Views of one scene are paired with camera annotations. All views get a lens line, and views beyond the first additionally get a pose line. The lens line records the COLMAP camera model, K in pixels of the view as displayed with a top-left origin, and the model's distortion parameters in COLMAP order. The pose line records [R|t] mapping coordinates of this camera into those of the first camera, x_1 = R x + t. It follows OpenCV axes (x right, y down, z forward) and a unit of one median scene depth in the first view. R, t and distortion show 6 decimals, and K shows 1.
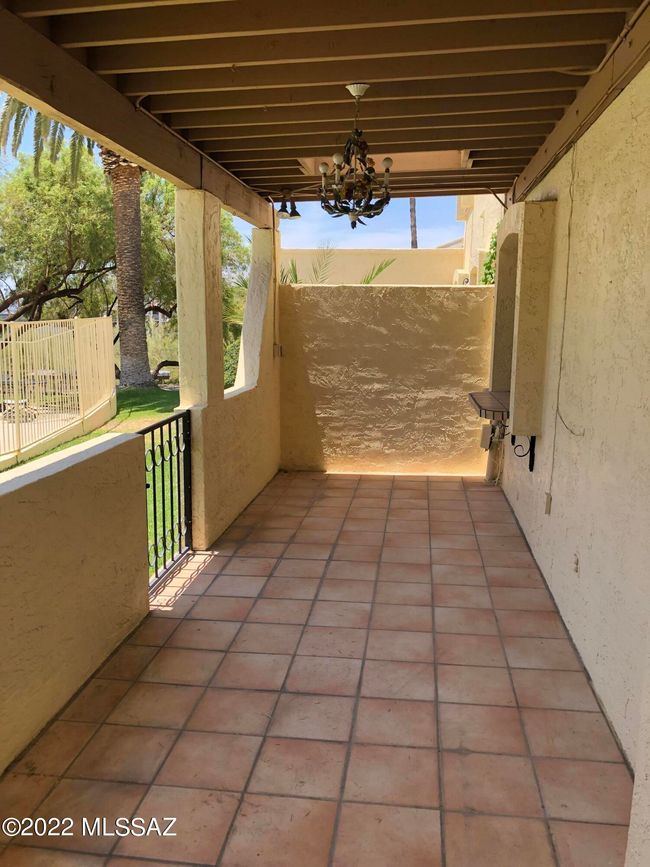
lens RADIAL K [[713.0, 0, 323.9], [0, 713.0, 434.0], [0, 0, 1]] dist [0.026174, 0.000055]
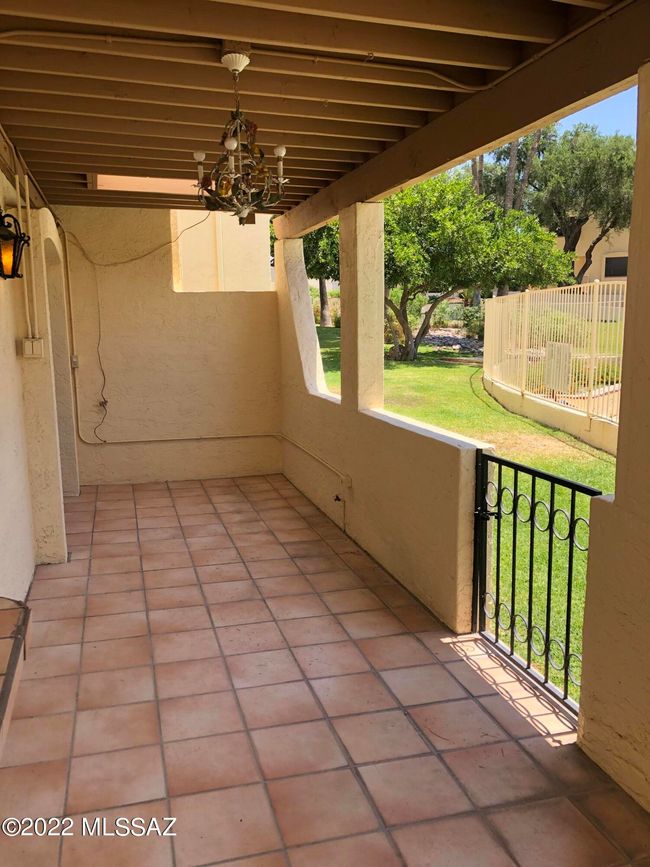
lens RADIAL K [[713.0, 0, 324.2], [0, 713.0, 433.6], [0, 0, 1]] dist [0.026174, 0.000055]
pose [[-0.914382, 0.066725, -0.399317, 0.286346], [-0.063446, 0.950521, 0.304112, -0.290447], [0.399851, 0.303410, -0.864906, 1.709948]]
